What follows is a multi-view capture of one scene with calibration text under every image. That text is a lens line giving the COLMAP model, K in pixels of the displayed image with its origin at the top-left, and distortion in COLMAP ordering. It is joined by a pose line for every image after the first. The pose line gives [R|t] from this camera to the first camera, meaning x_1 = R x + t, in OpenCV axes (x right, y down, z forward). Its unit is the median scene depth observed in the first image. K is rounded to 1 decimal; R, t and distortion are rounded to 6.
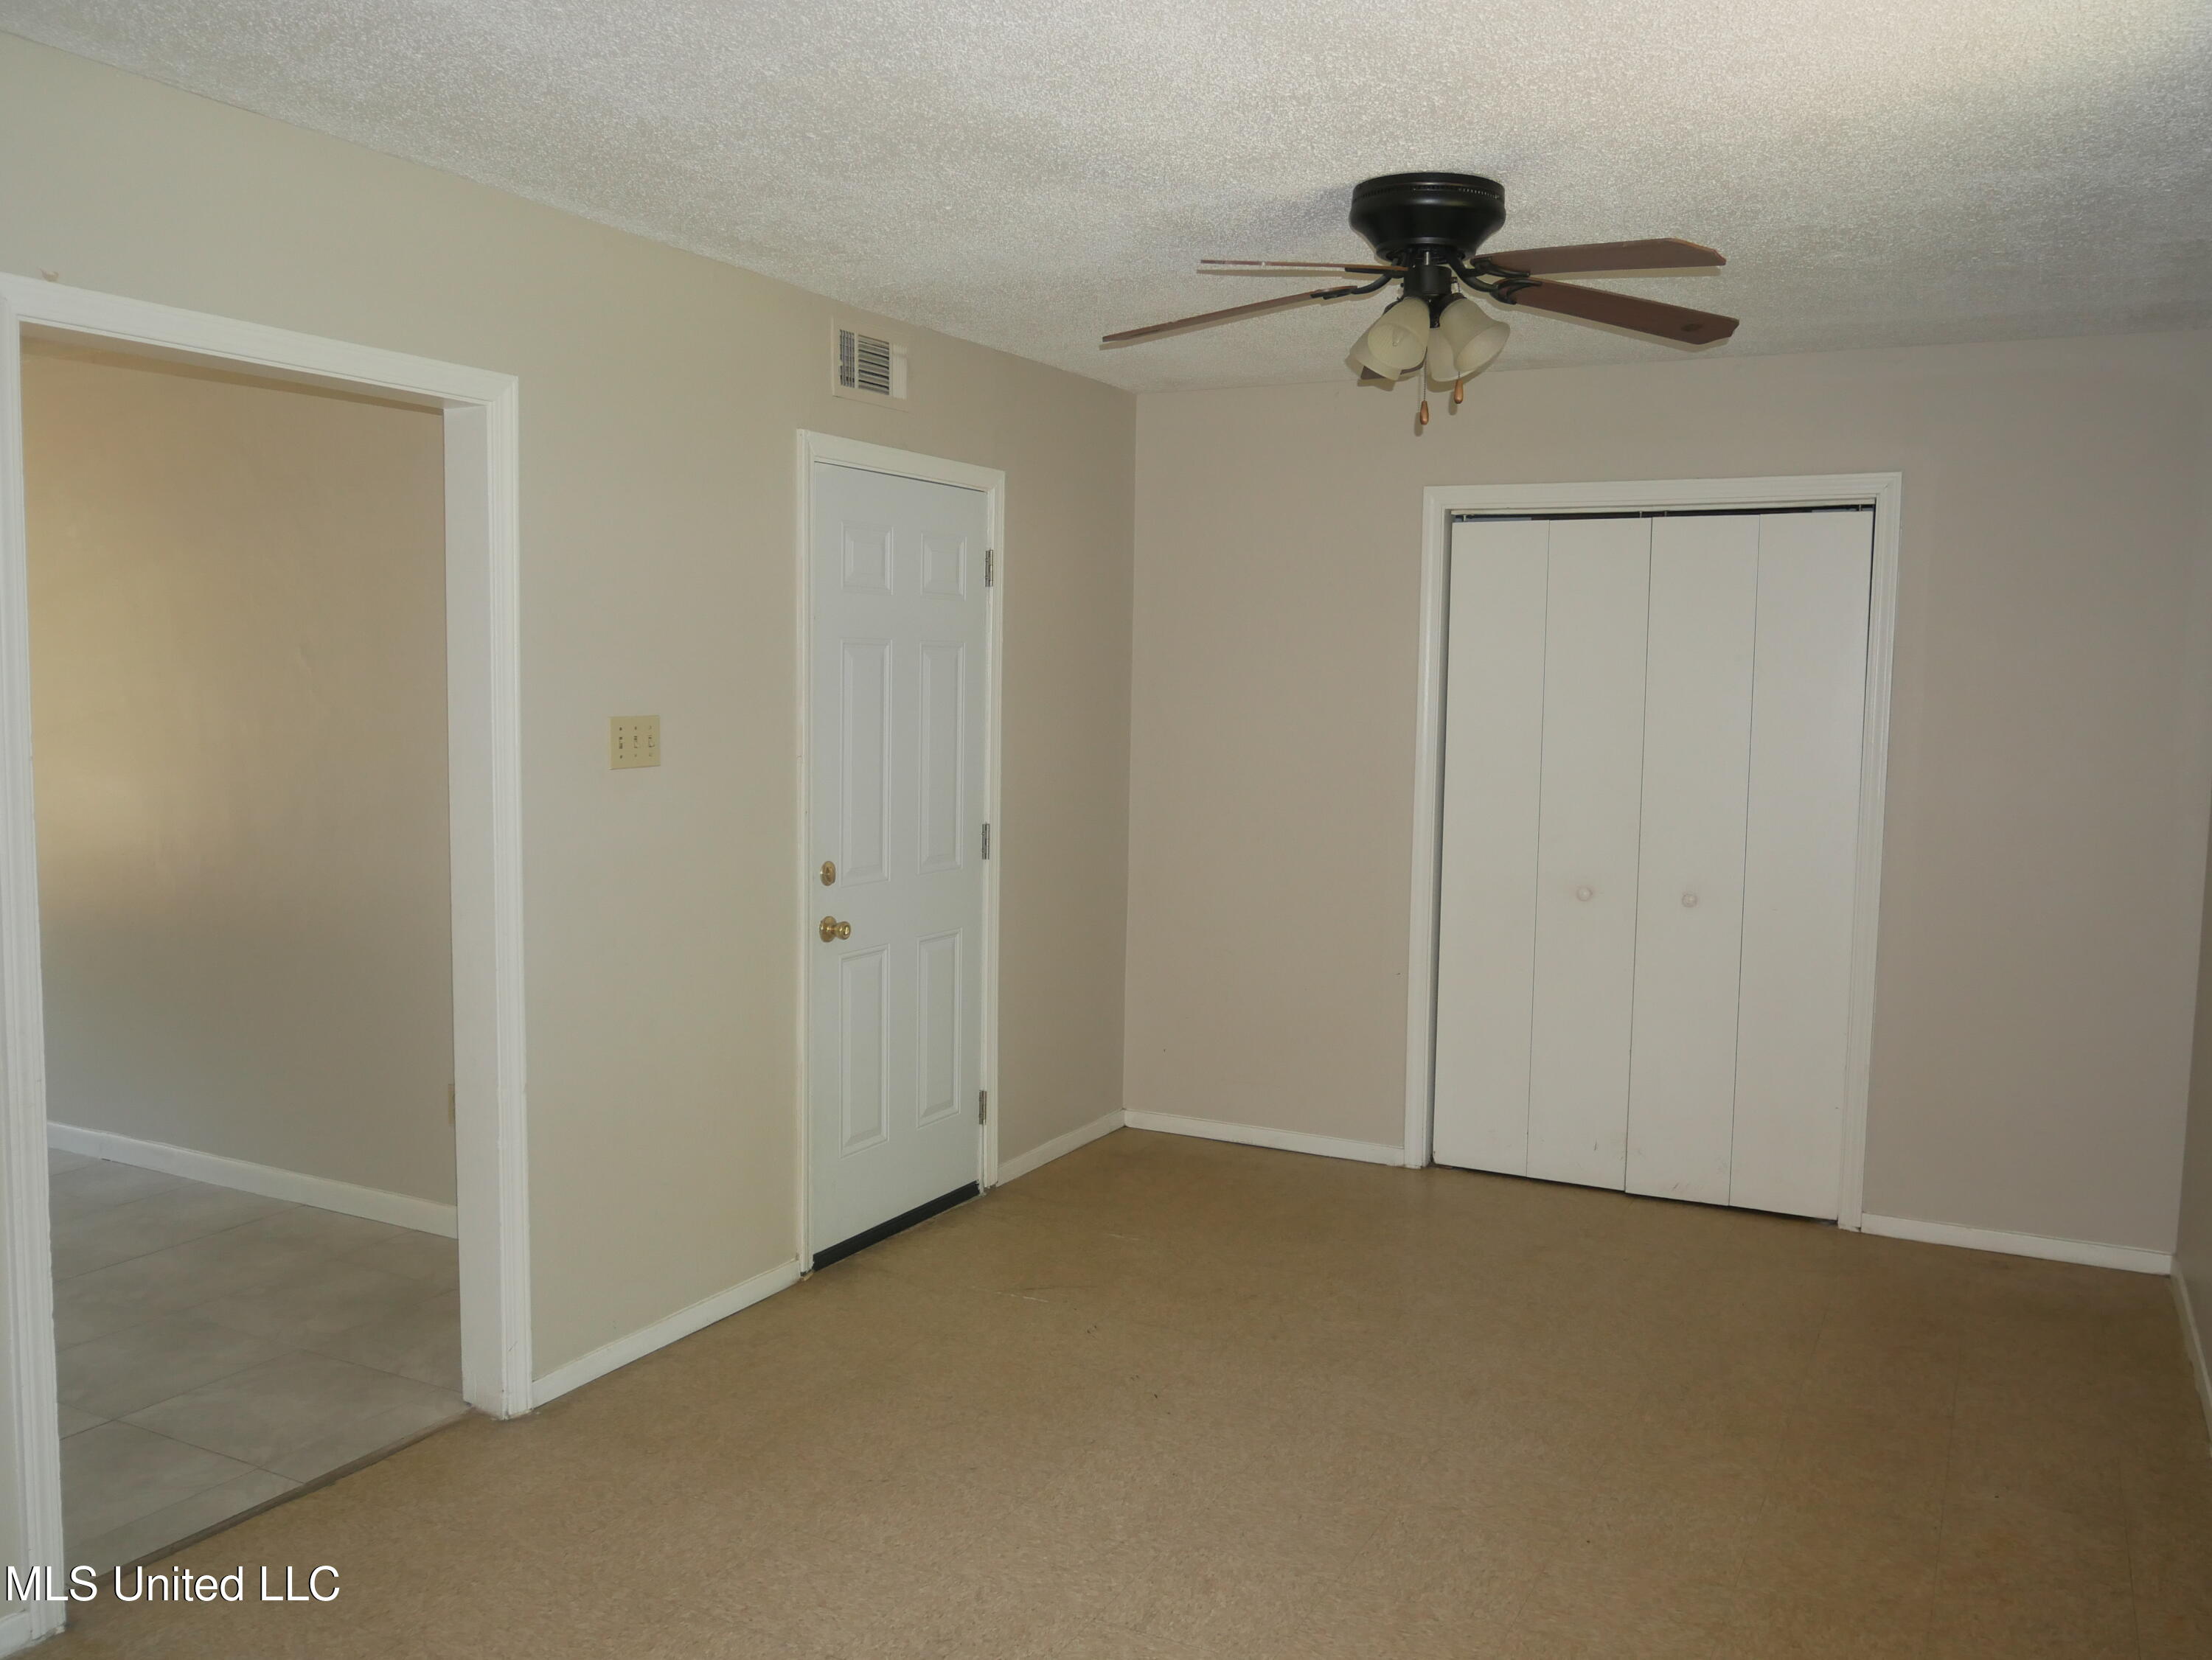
lens RADIAL K [[1791.6, 0, 1105.1], [0, 1791.6, 836.5], [0, 0, 1]] dist [-0.012004, 0.001570]
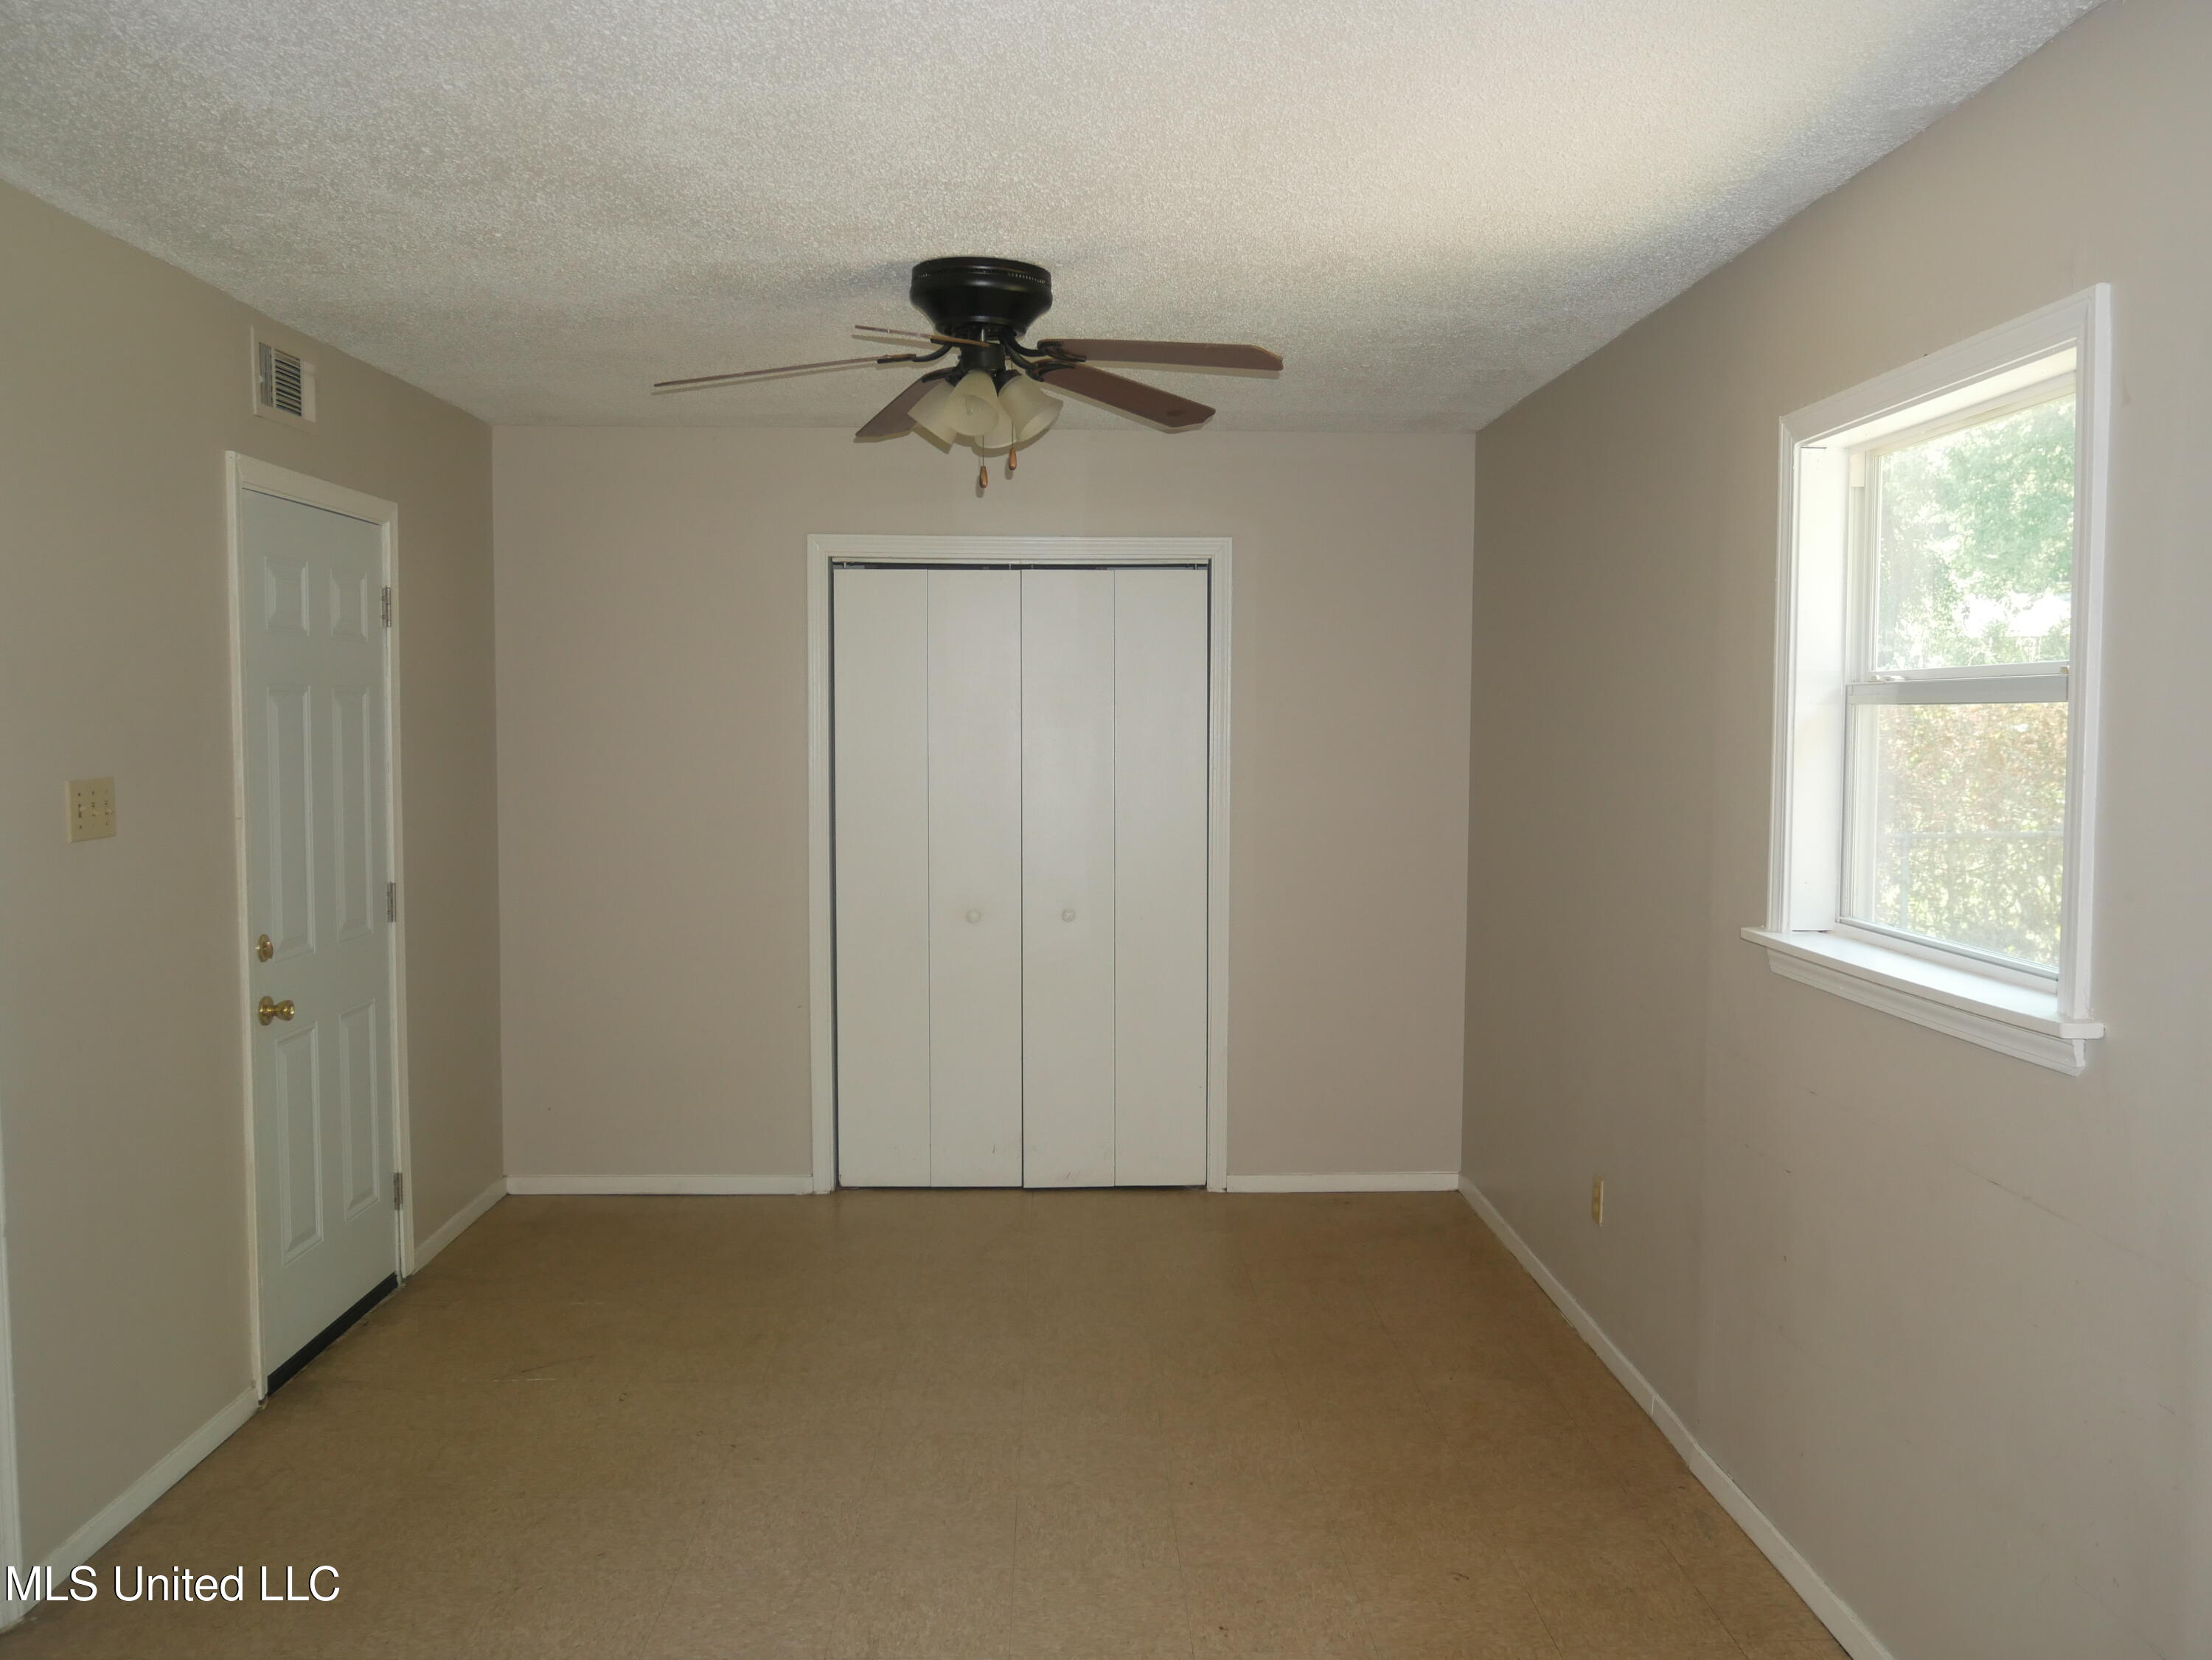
lens RADIAL K [[1796.6, 0, 1106.0], [0, 1796.6, 830.0], [0, 0, 1]] dist [-0.041856, 0.059181]
pose [[0.873270, -0.043868, 0.485257, -0.215500], [0.054429, 0.998488, -0.007685, -0.008285], [-0.484187, 0.033124, 0.874338, 0.017824]]
